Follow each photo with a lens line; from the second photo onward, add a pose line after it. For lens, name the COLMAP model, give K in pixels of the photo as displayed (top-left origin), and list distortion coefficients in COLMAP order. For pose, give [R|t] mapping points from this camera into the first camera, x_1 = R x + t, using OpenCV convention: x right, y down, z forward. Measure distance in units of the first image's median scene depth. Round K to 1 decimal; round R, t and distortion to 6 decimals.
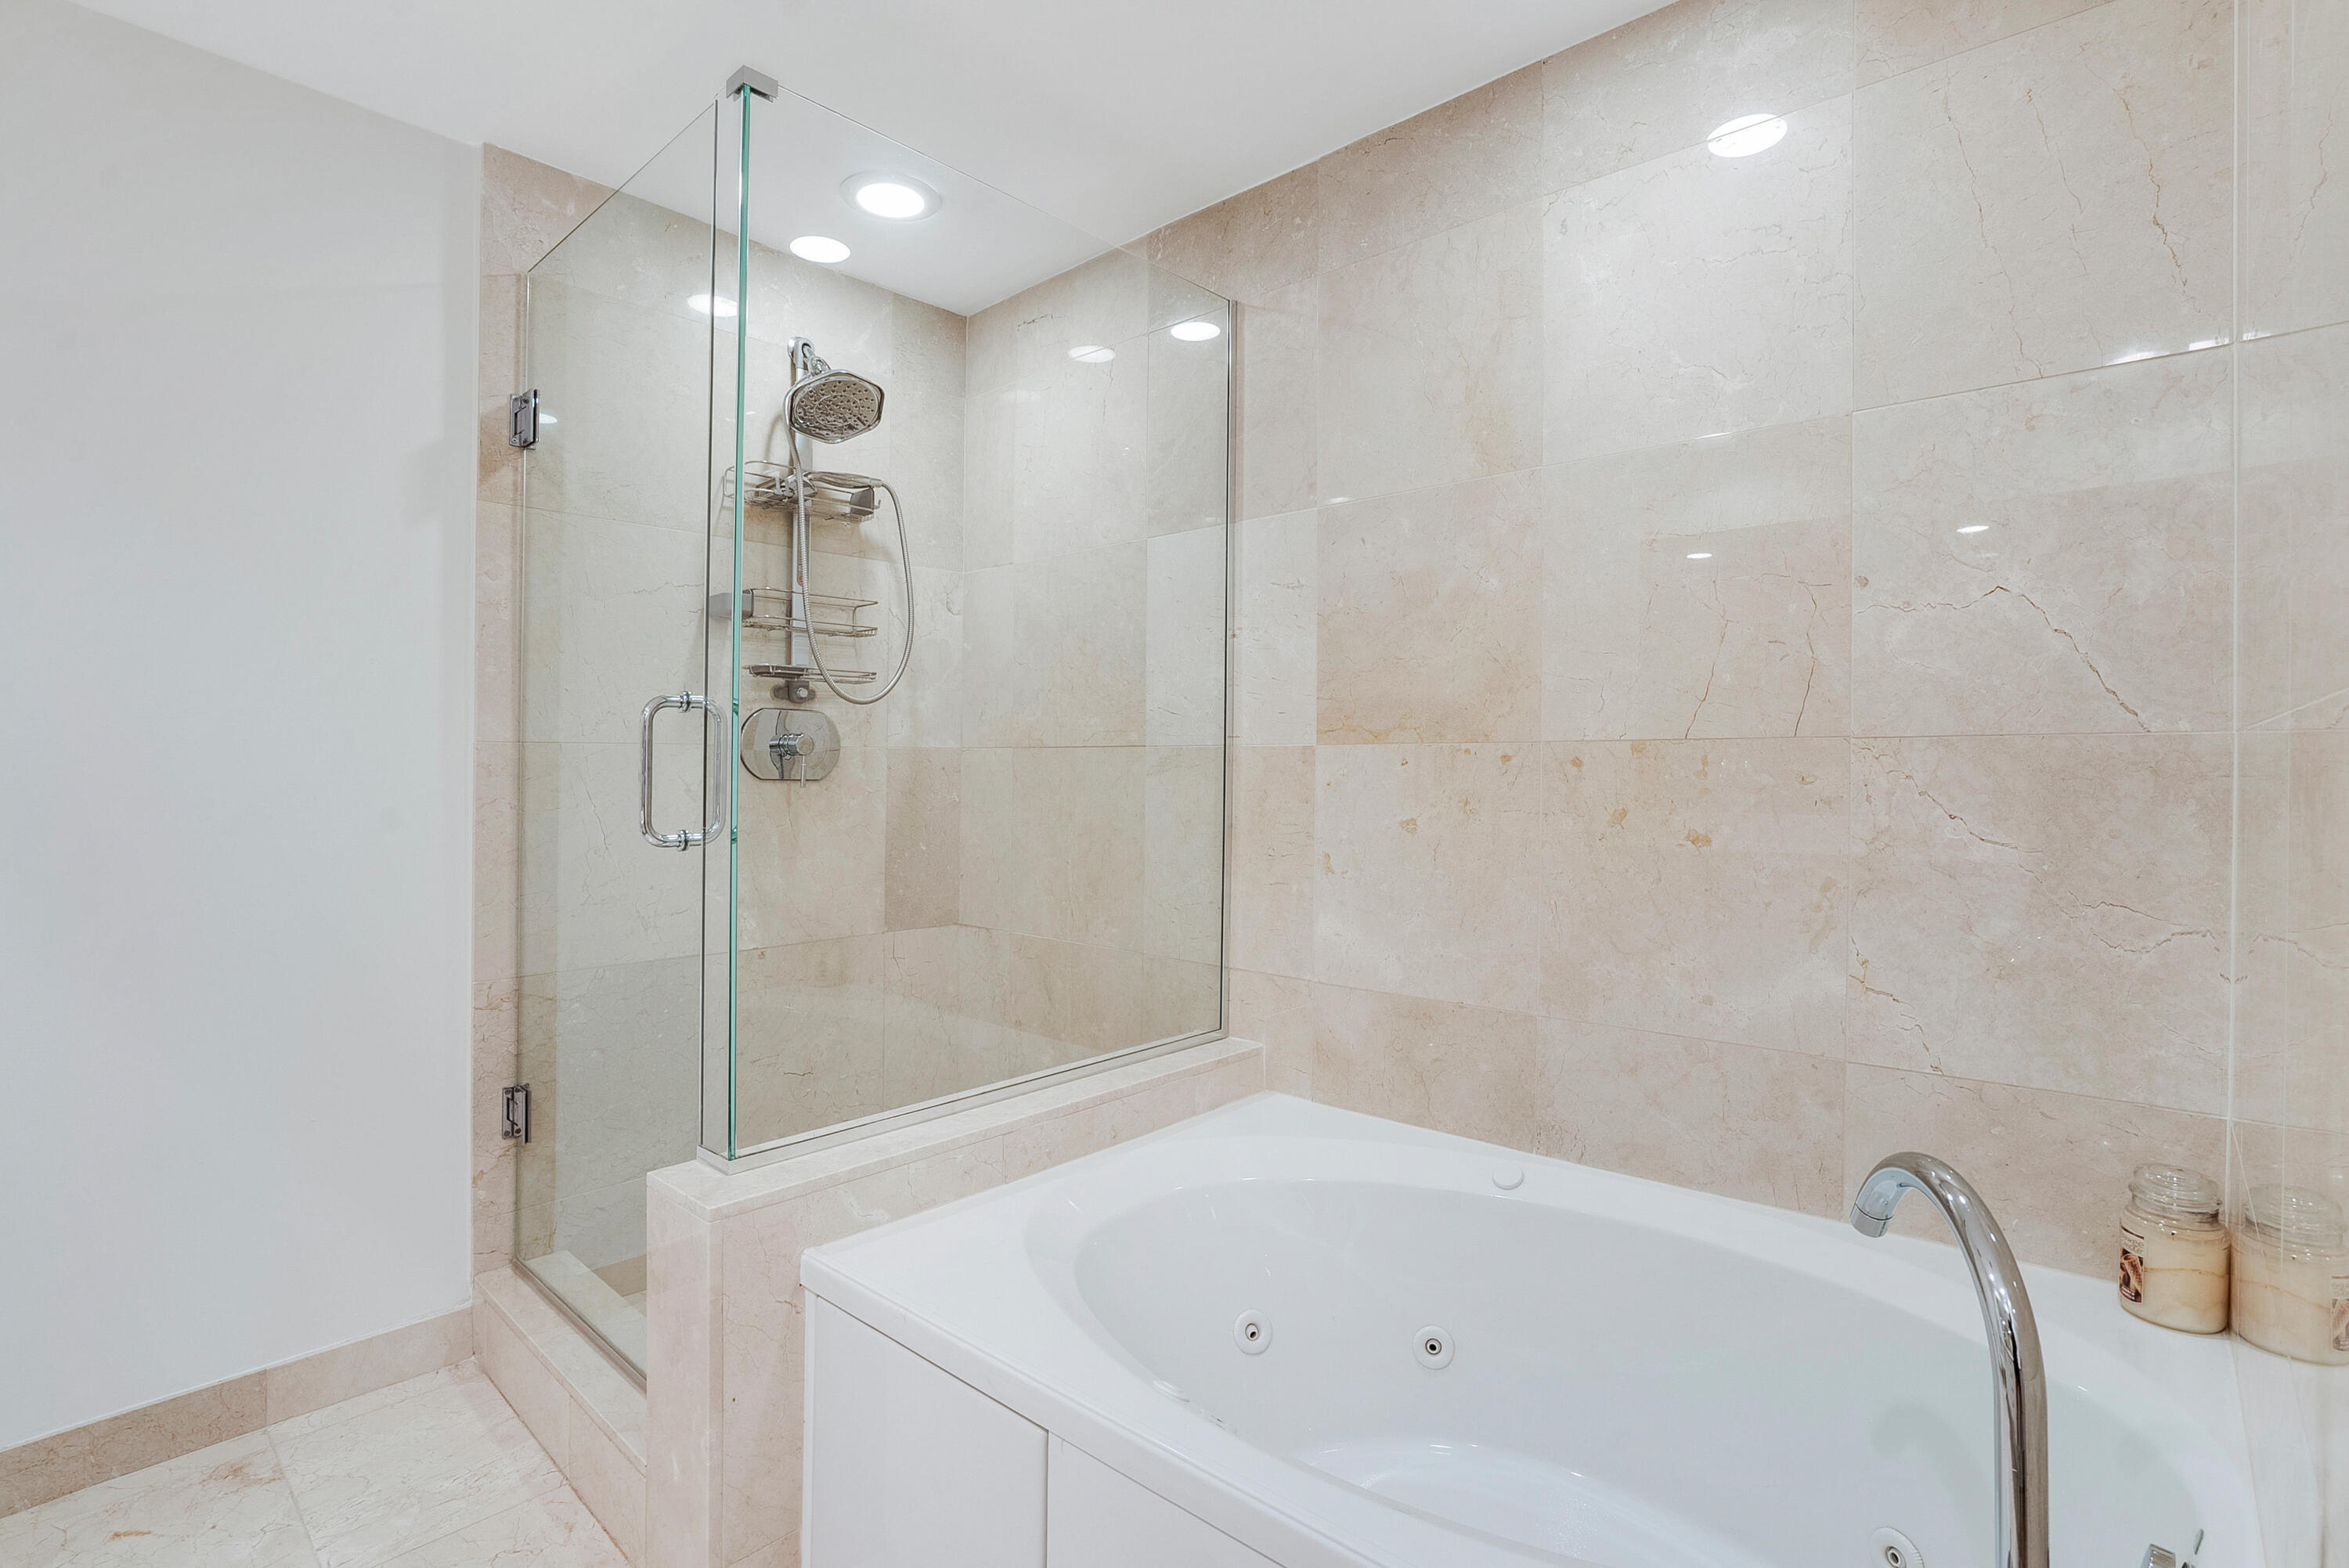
lens RADIAL K [[1126.9, 0, 1156.5], [0, 1126.9, 763.5], [0, 0, 1]] dist [-0.042963, 0.008299]
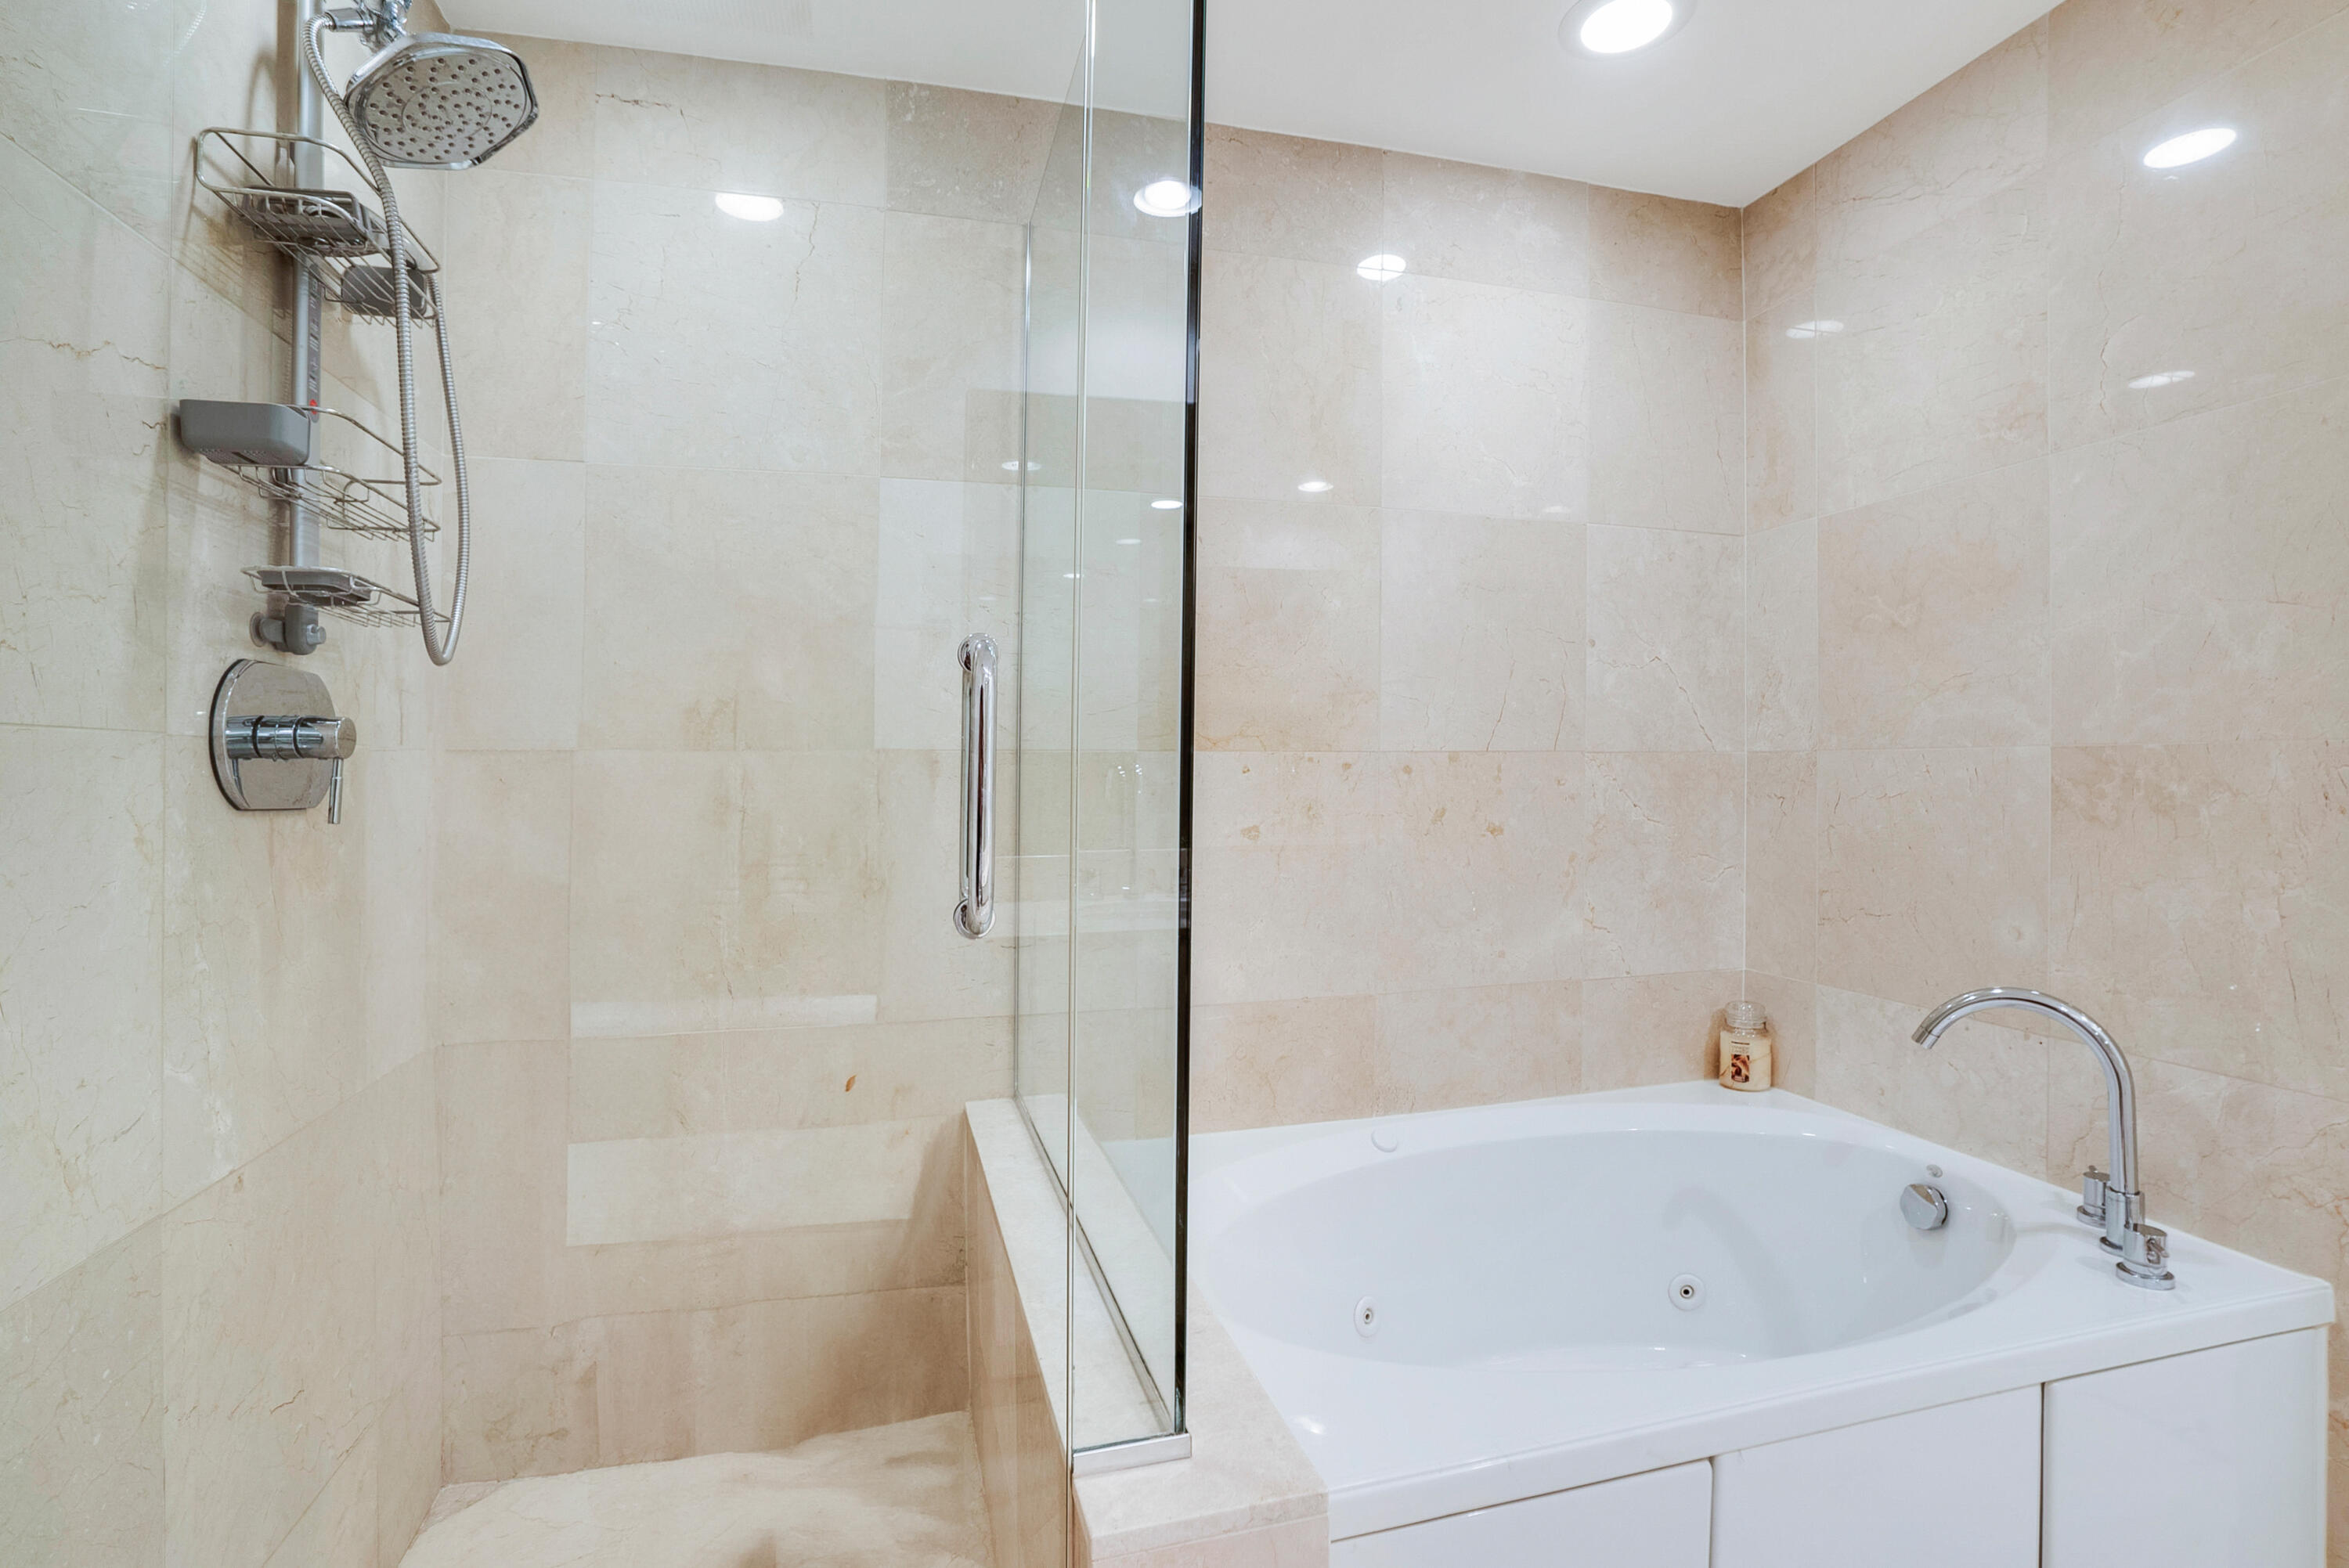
lens RADIAL K [[1126.9, 0, 1167.9], [0, 1126.9, 781.3], [0, 0, 1]] dist [-0.042963, 0.008299]
pose [[0.527874, -0.009690, 0.849267, -0.806286], [0.004409, 0.999953, 0.008668, -0.000375], [-0.849311, -0.000831, 0.527892, 0.639021]]
